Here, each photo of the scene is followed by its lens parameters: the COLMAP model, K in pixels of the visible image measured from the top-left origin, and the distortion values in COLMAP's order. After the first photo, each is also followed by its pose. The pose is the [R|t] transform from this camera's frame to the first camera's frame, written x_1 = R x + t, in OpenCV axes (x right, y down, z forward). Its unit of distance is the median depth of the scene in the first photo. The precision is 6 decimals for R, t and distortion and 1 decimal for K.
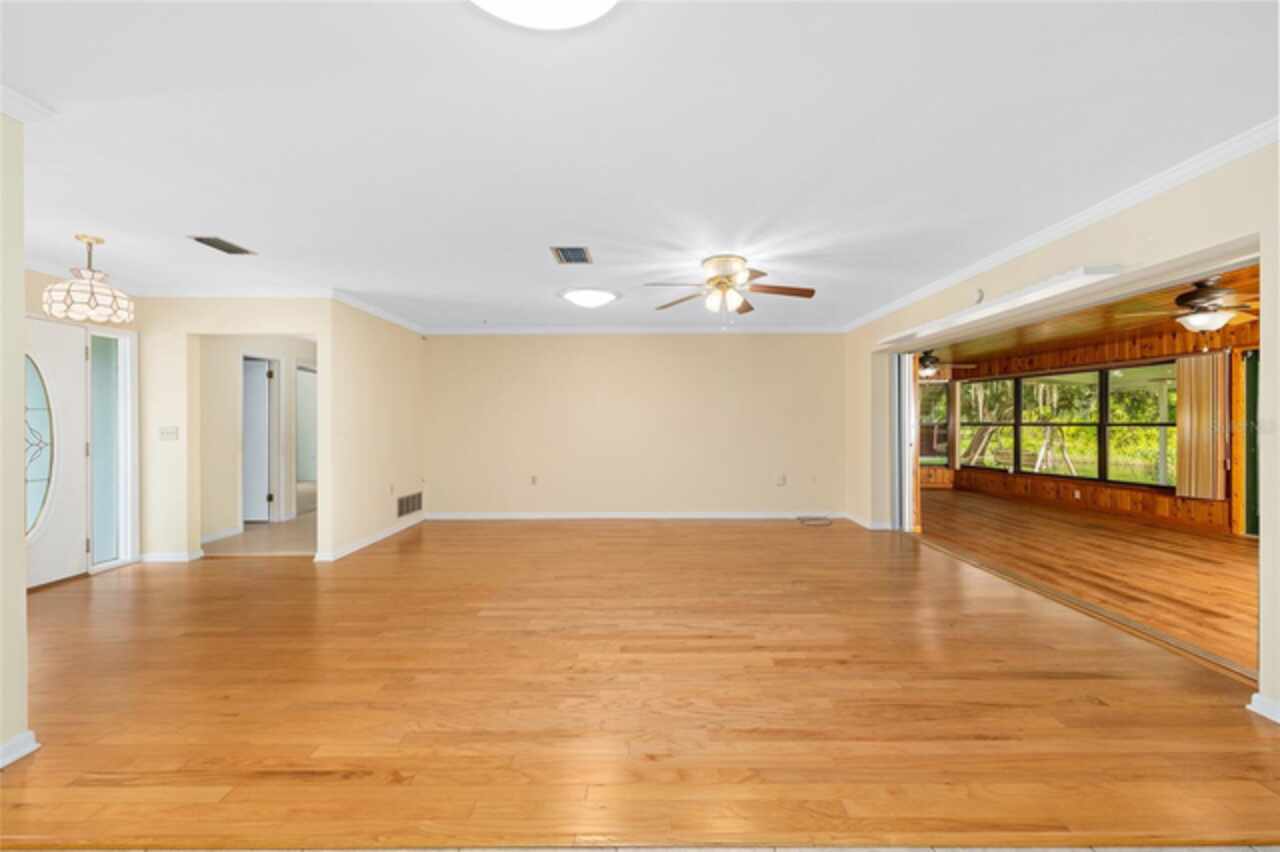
lens RADIAL K [[515.1, 0, 642.3], [0, 515.1, 422.3], [0, 0, 1]] dist [-0.002723, 0.001340]
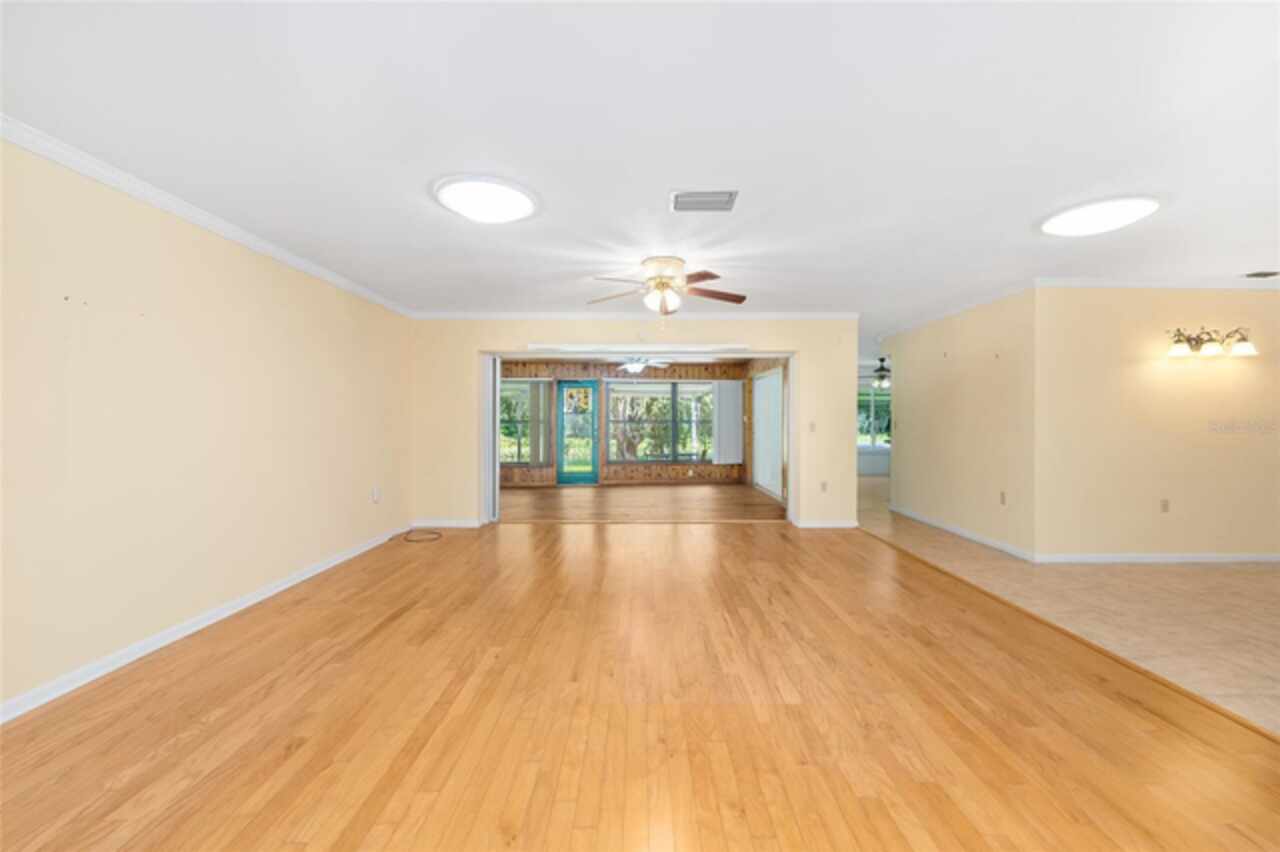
lens RADIAL K [[515.1, 0, 644.5], [0, 515.1, 425.6], [0, 0, 1]] dist [-0.002723, 0.001340]
pose [[-0.003815, -0.008607, 0.999956, -0.955516], [-0.001427, 0.999962, 0.008602, 0.002013], [-0.999992, -0.001395, -0.003827, 1.158701]]
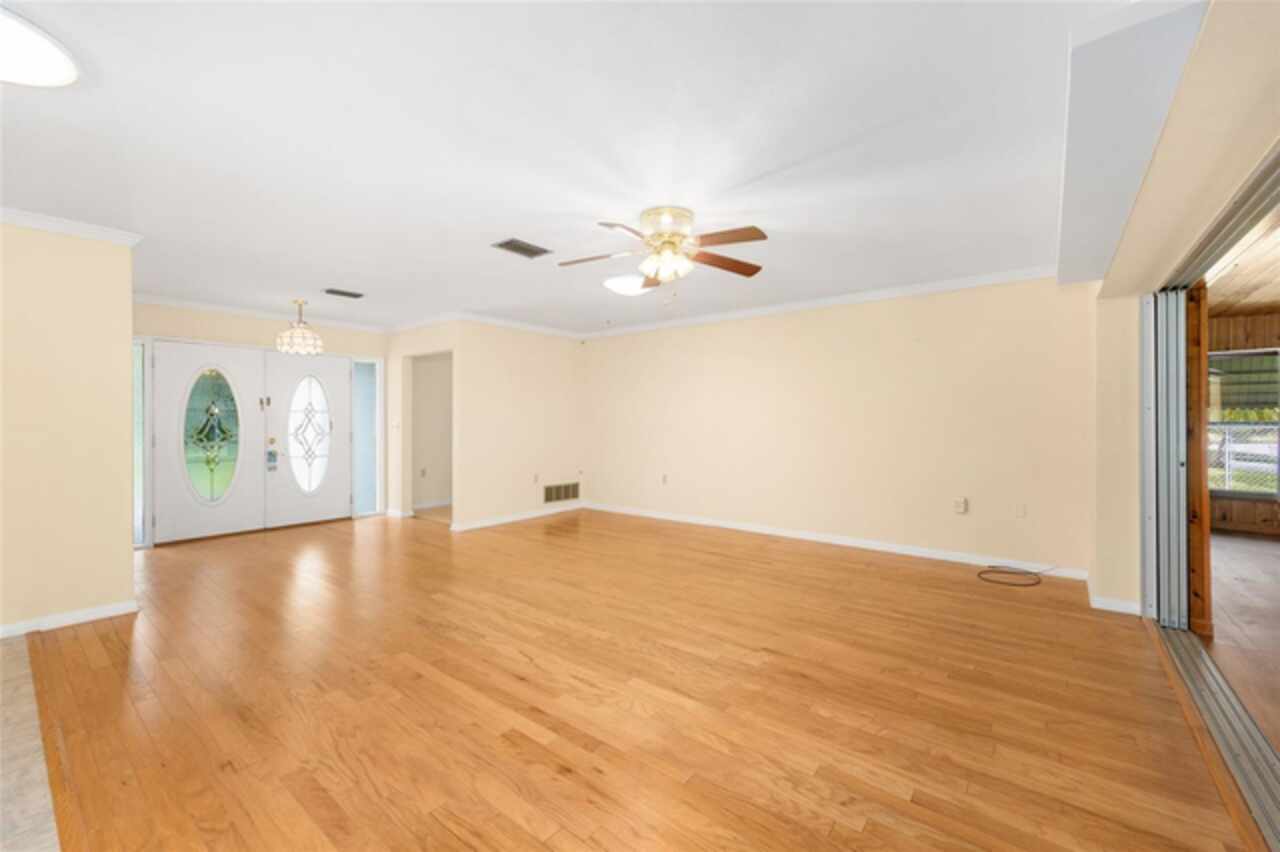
lens RADIAL K [[515.1, 0, 643.1], [0, 515.1, 422.4], [0, 0, 1]] dist [-0.002723, 0.001340]
pose [[0.788063, 0.006820, -0.615557, 0.682550], [-0.002248, 0.999964, 0.008201, -0.005566], [0.615591, -0.005079, 0.788049, 0.398268]]
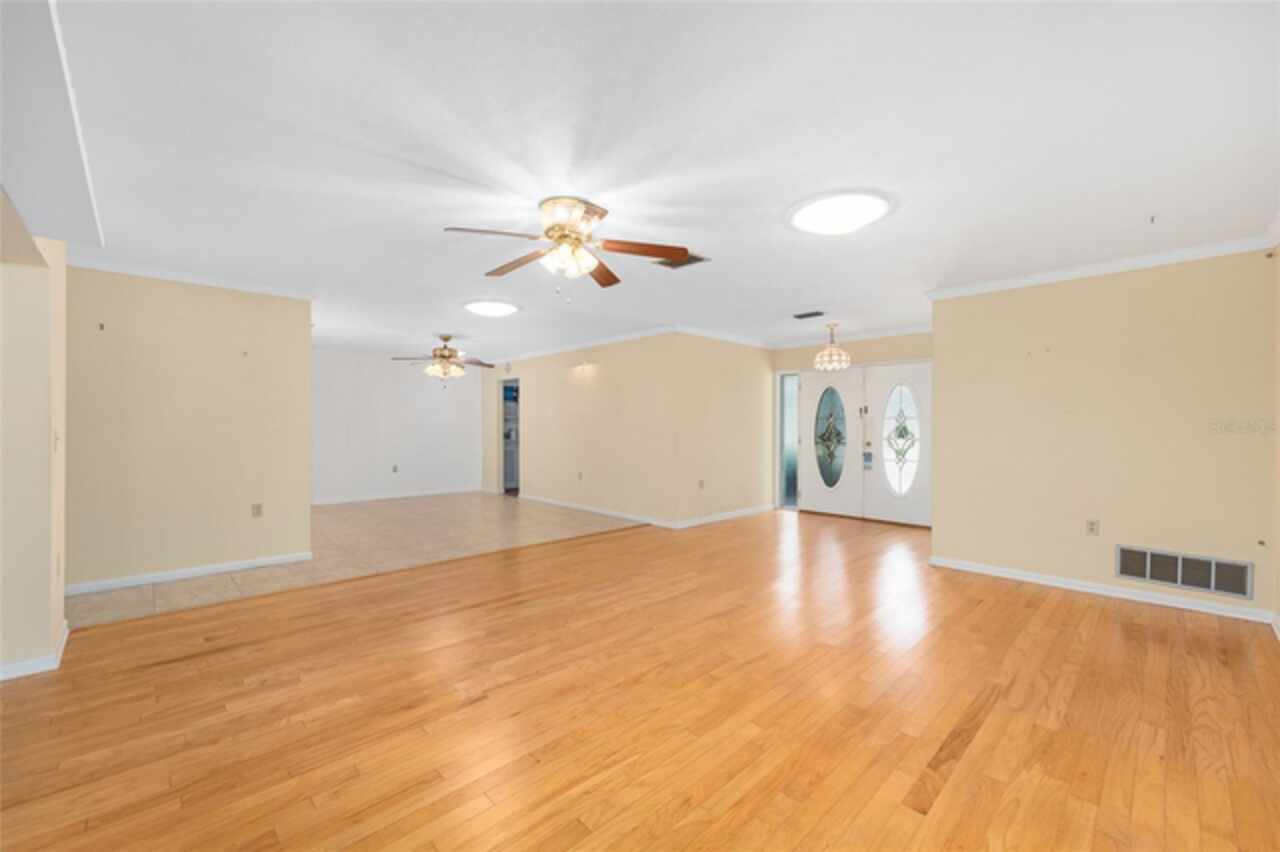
lens RADIAL K [[515.1, 0, 645.1], [0, 515.1, 428.7], [0, 0, 1]] dist [-0.002723, 0.001340]
pose [[-0.715034, 0.006795, -0.699056, 0.658493], [0.002195, 0.999970, 0.007475, -0.003300], [0.699086, 0.003810, -0.715027, 1.780299]]
